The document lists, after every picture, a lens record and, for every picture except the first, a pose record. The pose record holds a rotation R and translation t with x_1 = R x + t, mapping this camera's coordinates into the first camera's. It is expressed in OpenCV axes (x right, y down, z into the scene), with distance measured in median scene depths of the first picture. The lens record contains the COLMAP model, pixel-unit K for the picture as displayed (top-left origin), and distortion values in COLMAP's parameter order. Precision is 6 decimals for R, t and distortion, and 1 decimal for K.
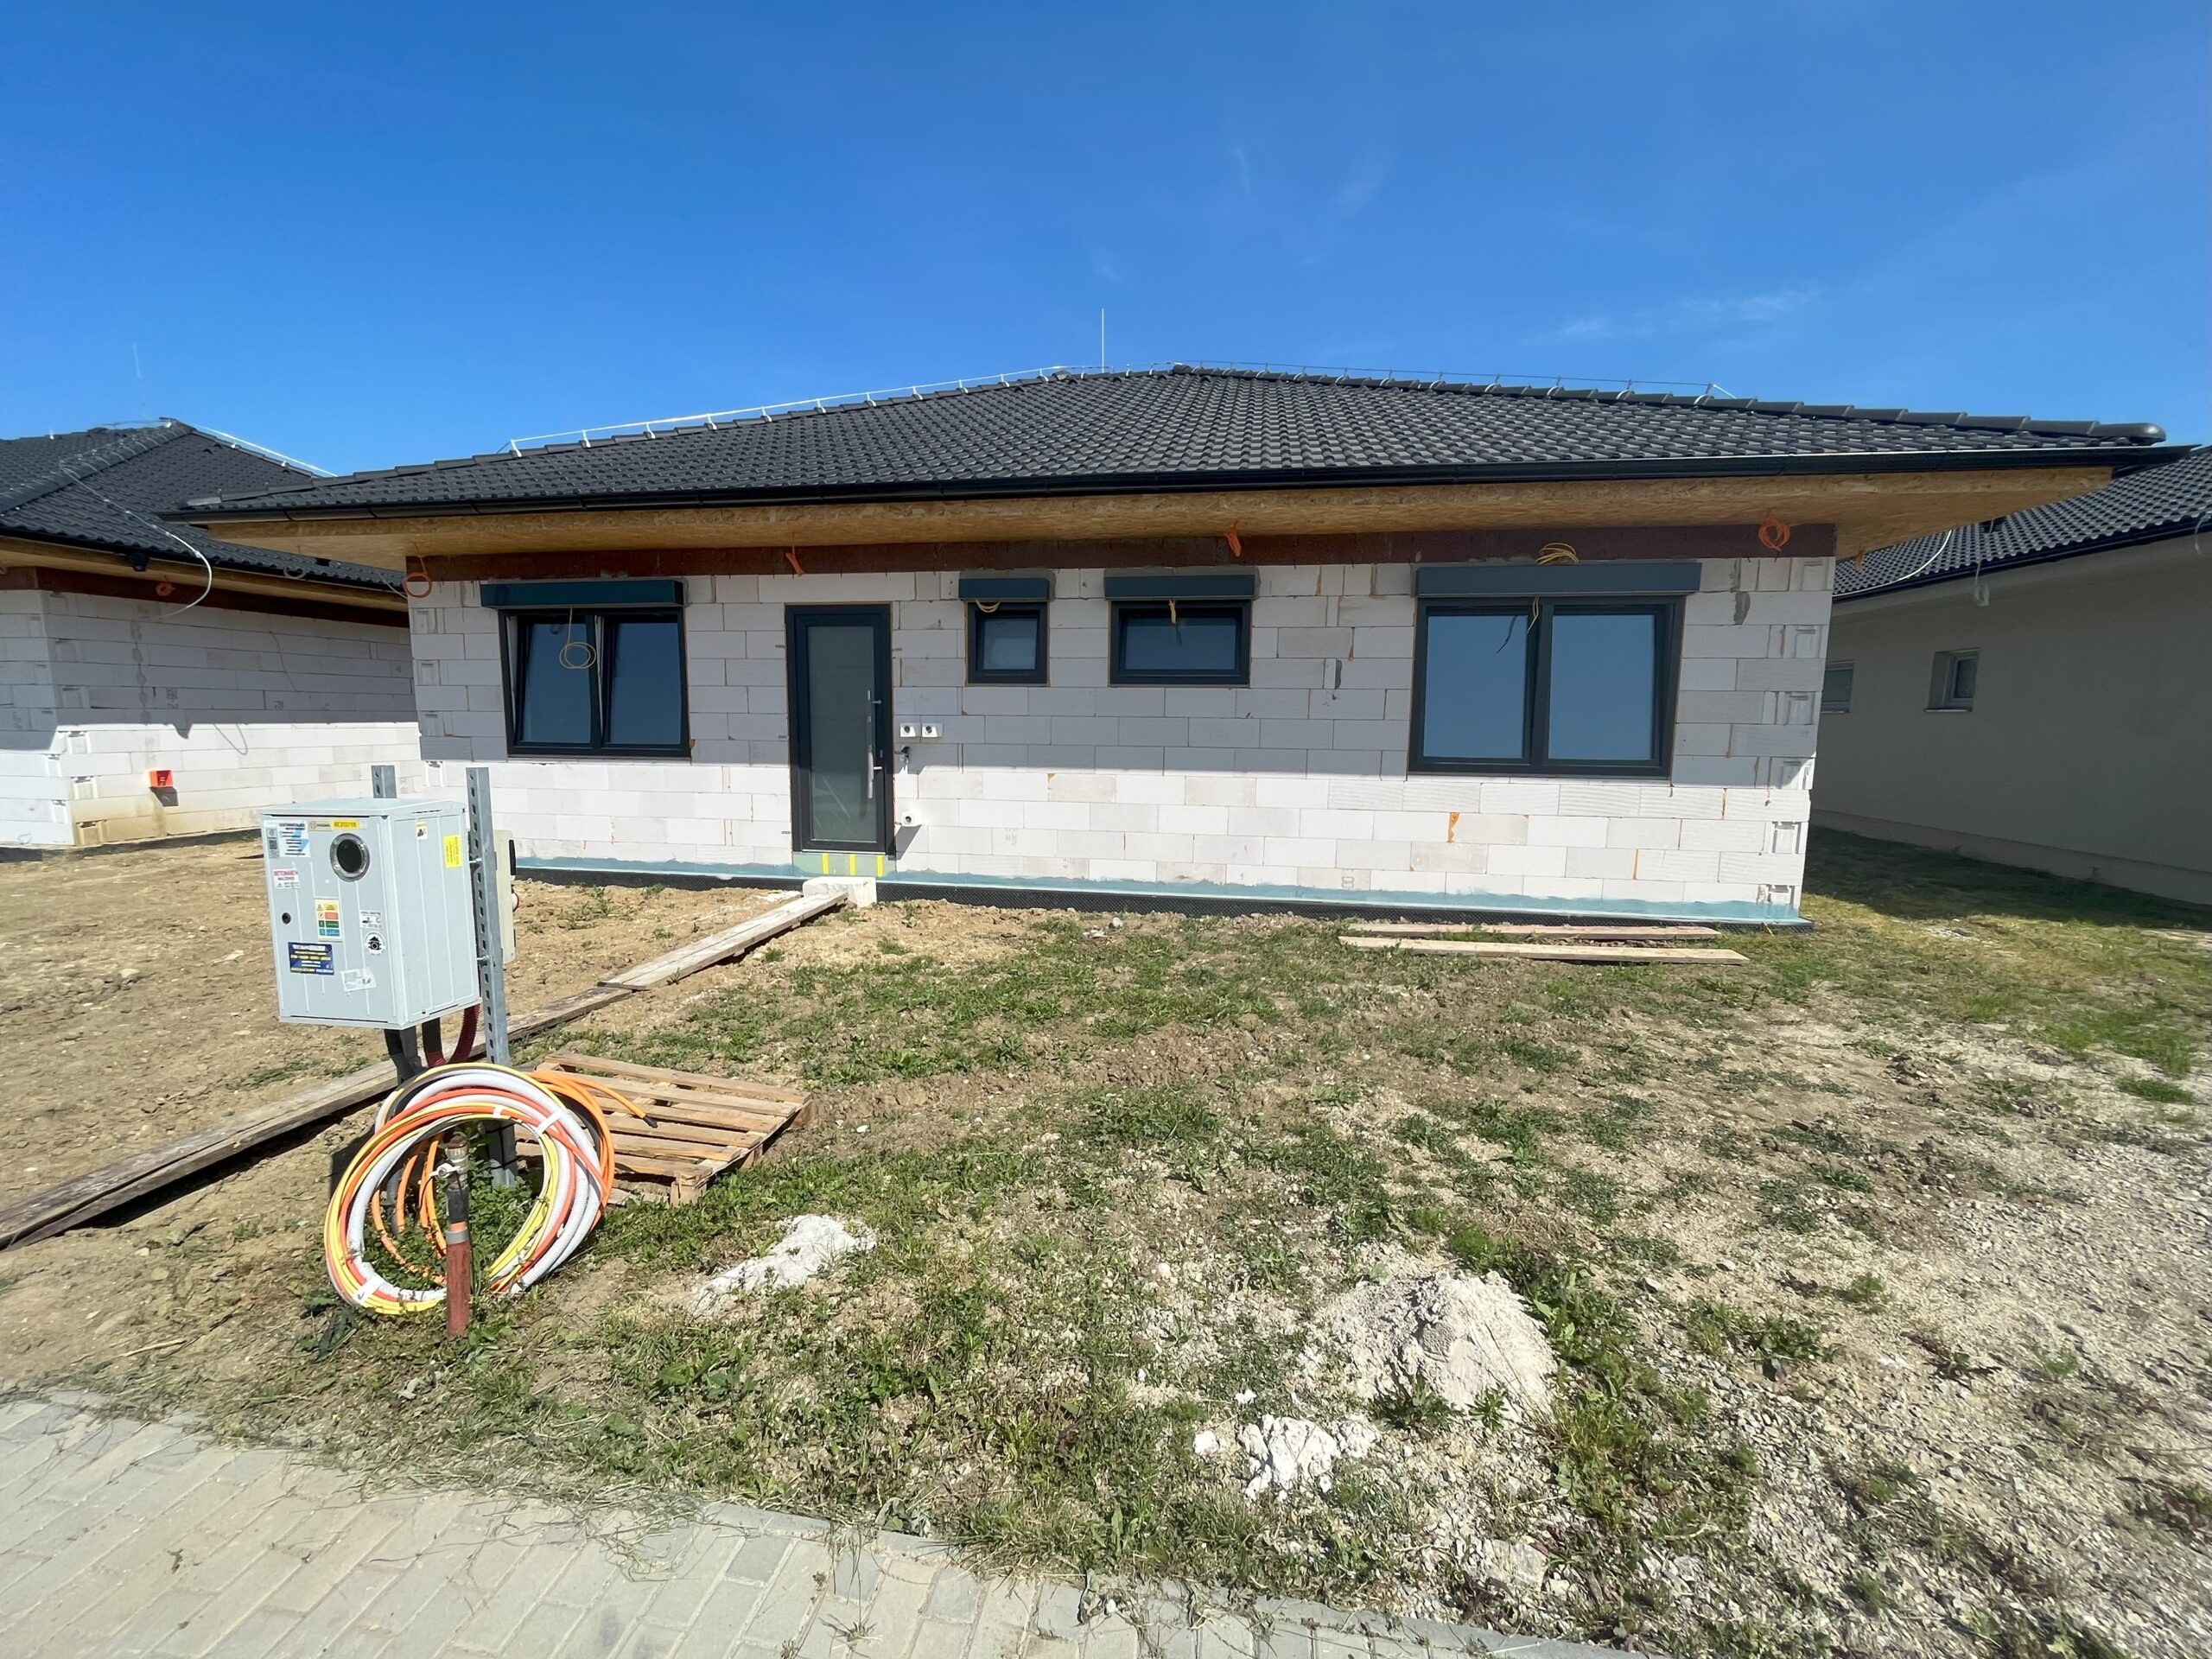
lens RADIAL K [[890.9, 0, 1106.0], [0, 890.9, 829.5], [0, 0, 1]] dist [-0.001470, -0.000036]
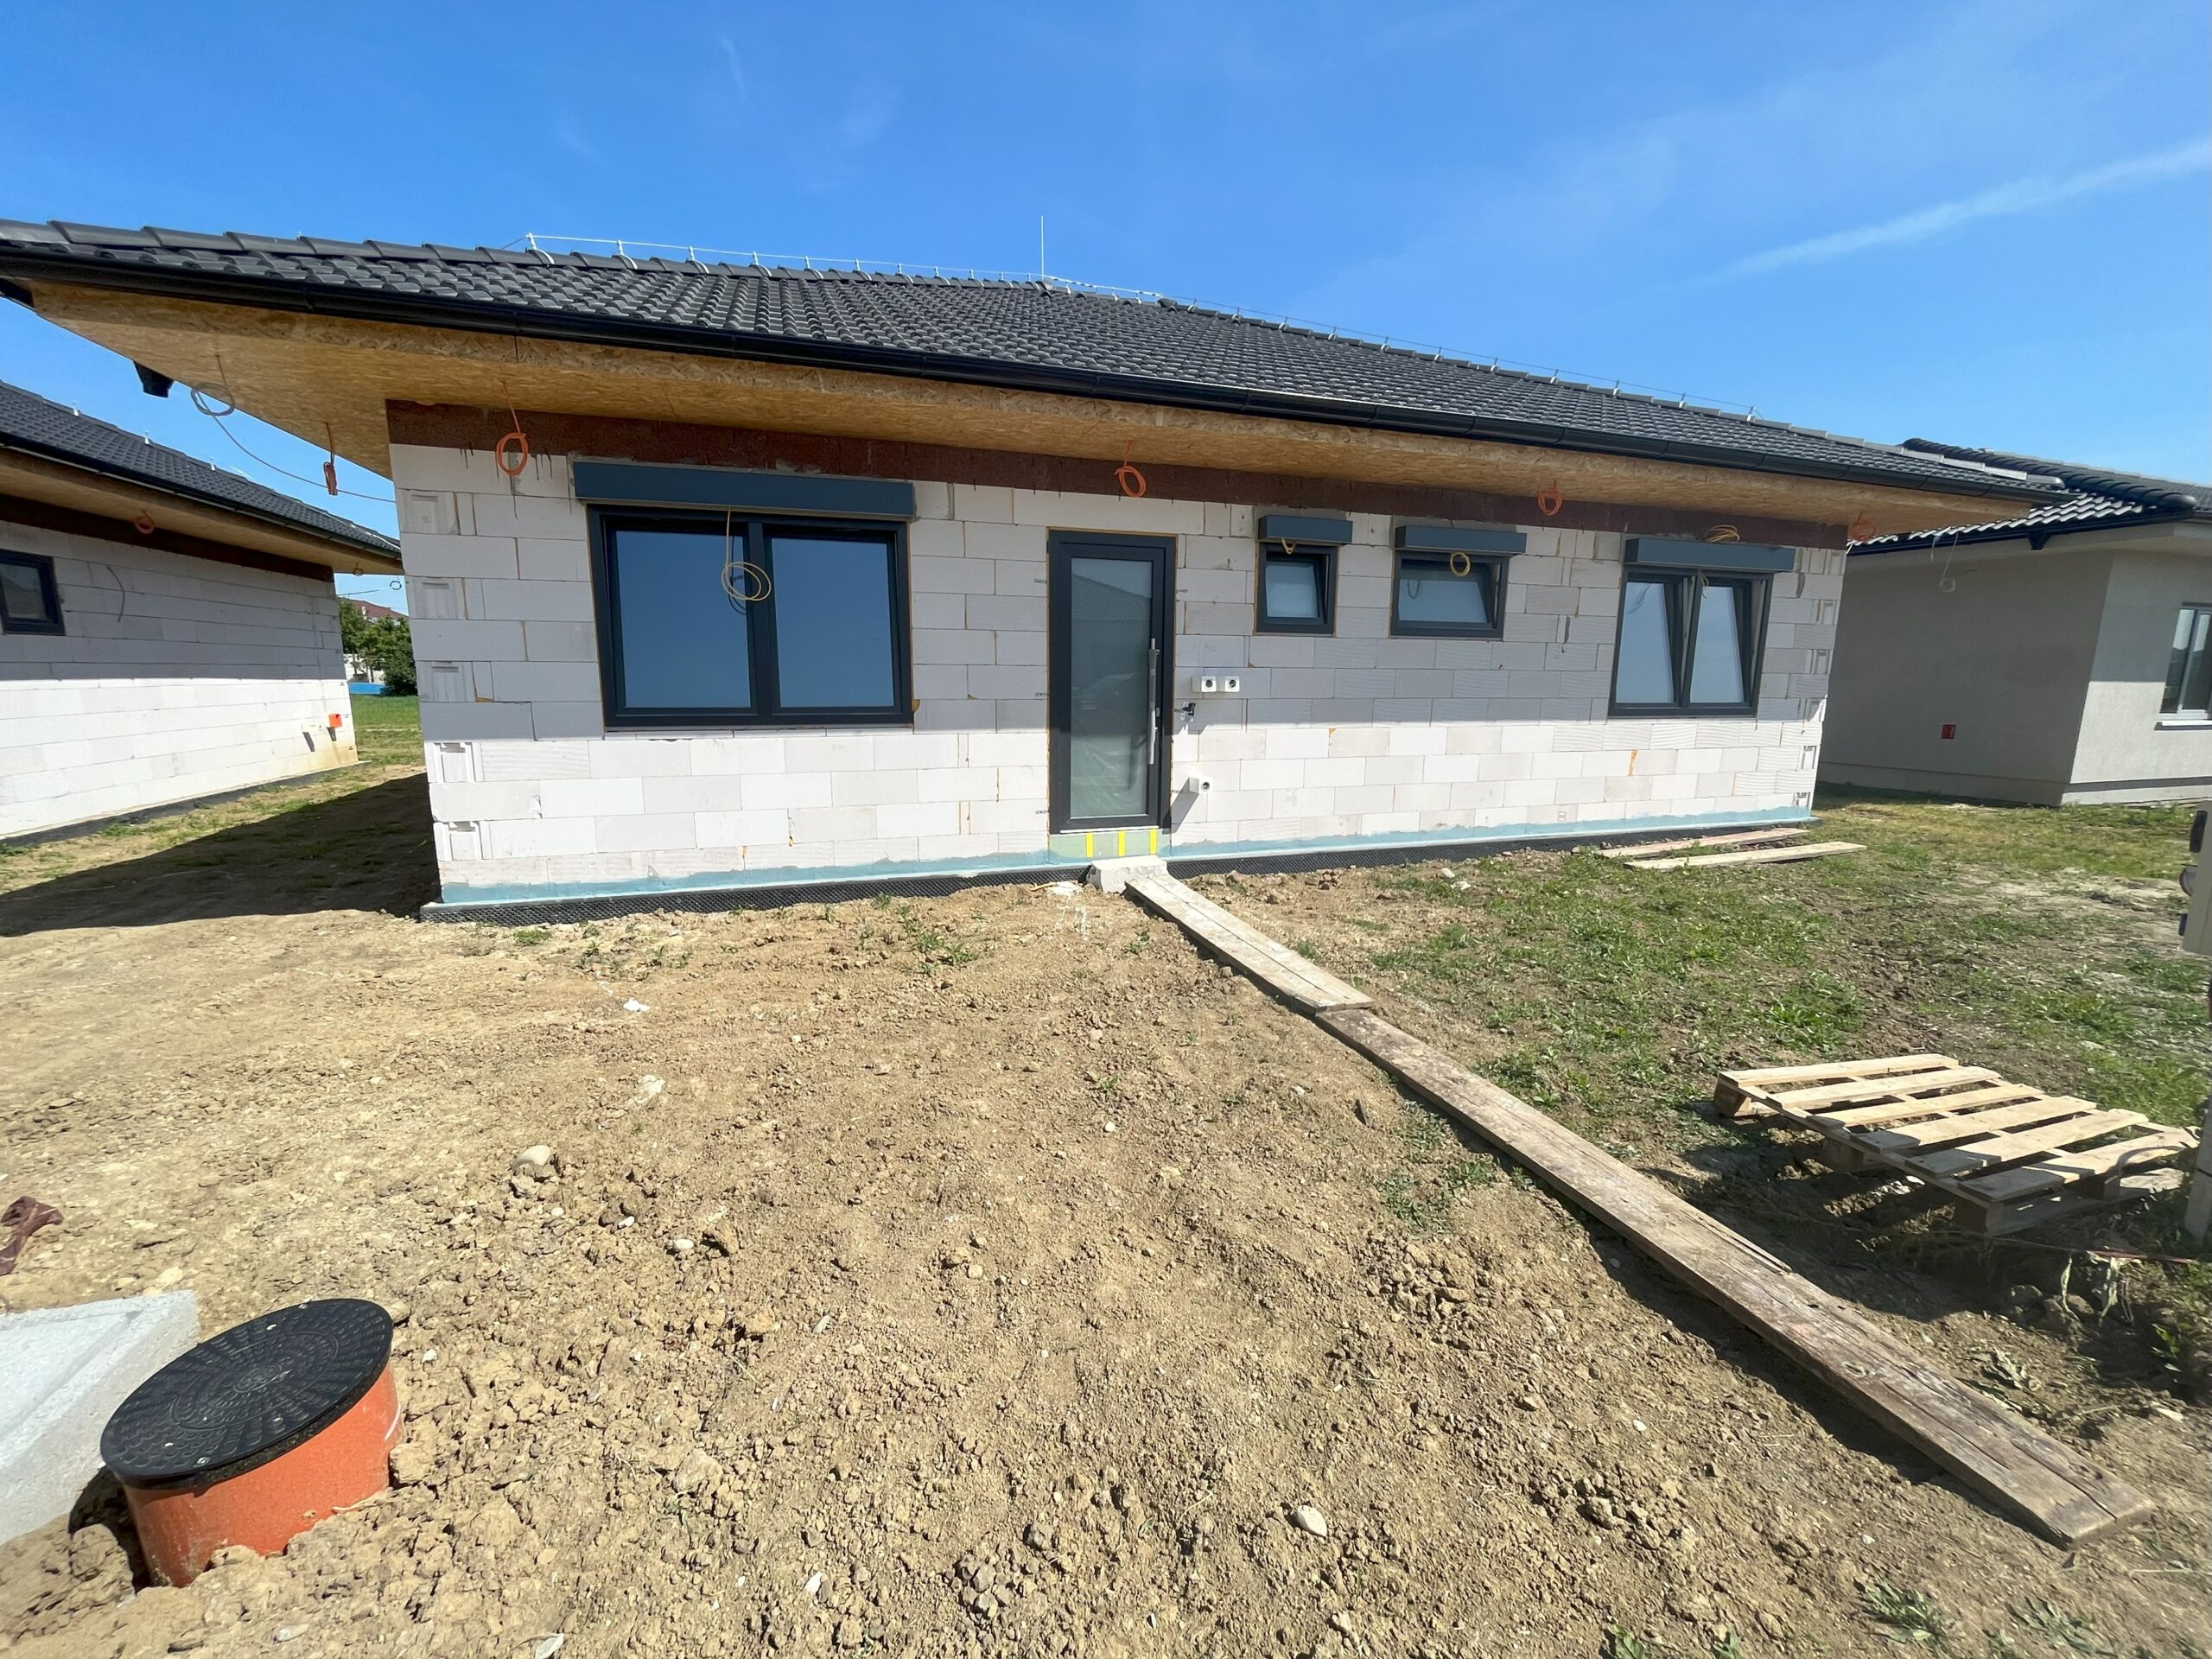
lens RADIAL K [[890.9, 0, 1106.0], [0, 890.9, 829.5], [0, 0, 1]] dist [-0.001470, -0.000036]
pose [[0.881050, -0.085232, 0.465280, -0.740304], [0.061775, 0.995941, 0.065464, -0.032907], [-0.468971, -0.028934, 0.882739, 0.268495]]
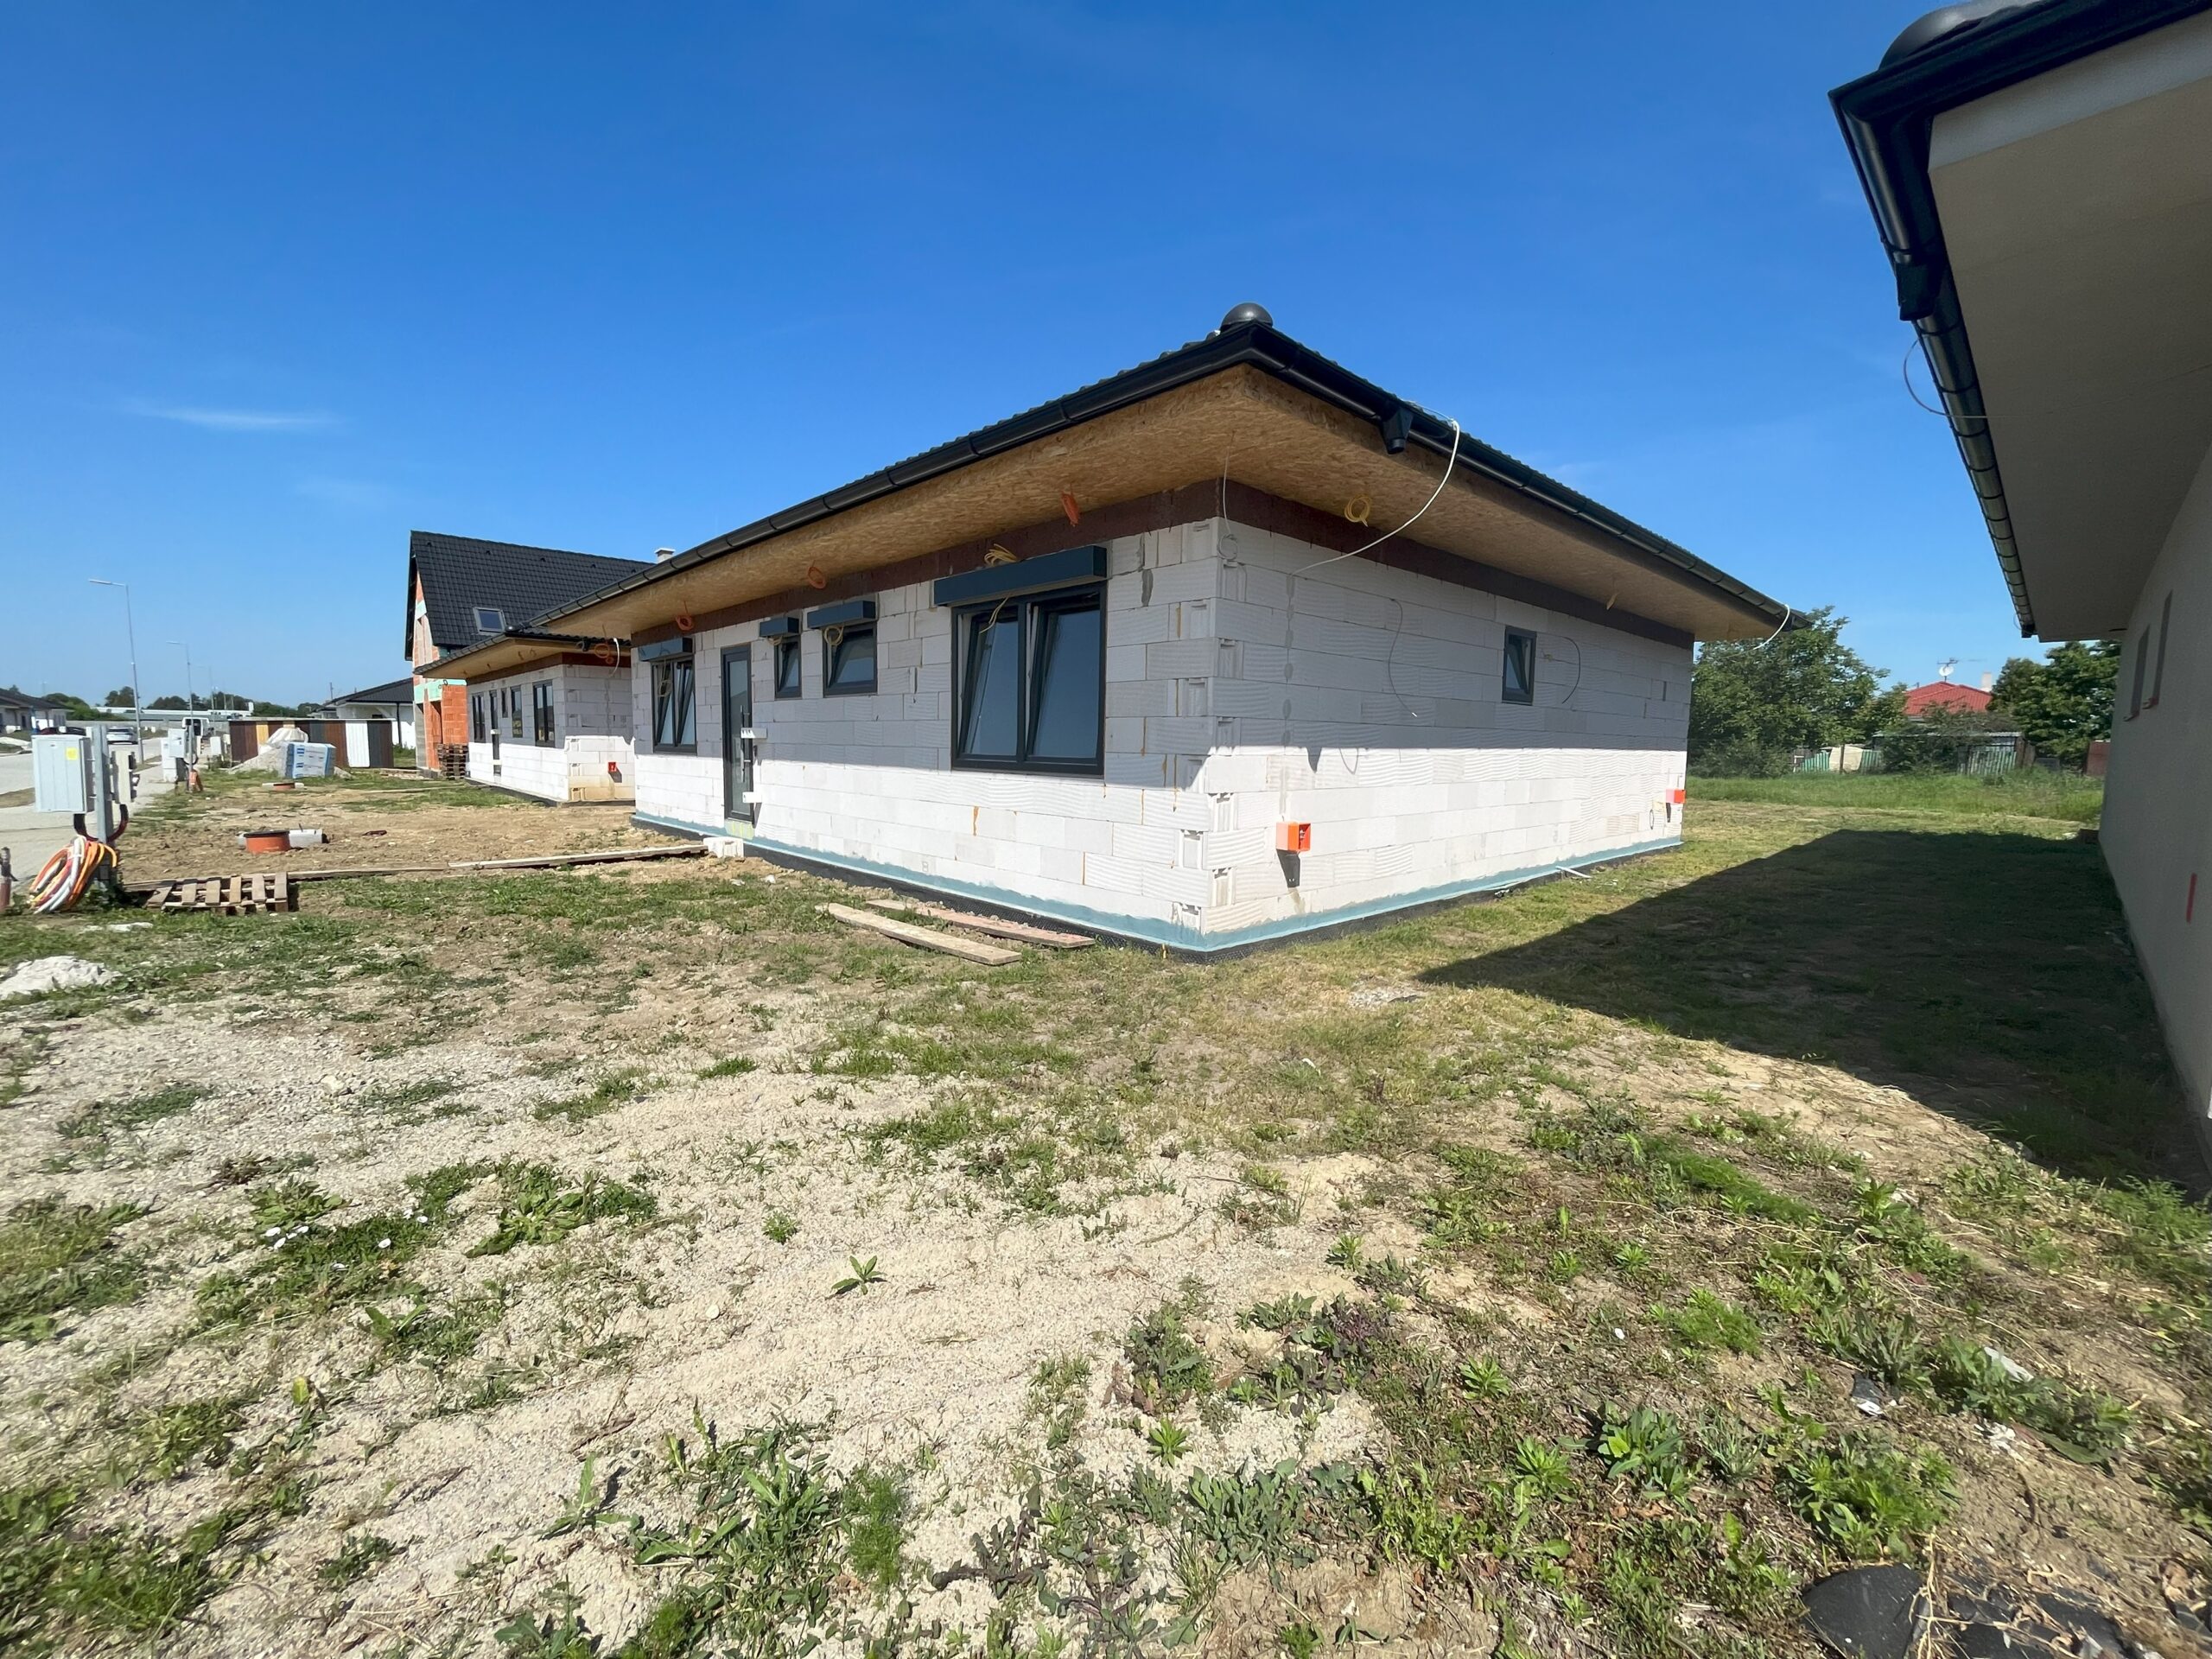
lens RADIAL K [[903.3, 0, 1106.0], [0, 903.3, 829.5], [0, 0, 1]] dist [-0.002315, -0.000099]
pose [[0.791325, 0.059870, -0.608457, 1.097502], [-0.081835, 0.996611, -0.008367, 0.003880], [0.605894, 0.056414, 0.793543, 0.235604]]
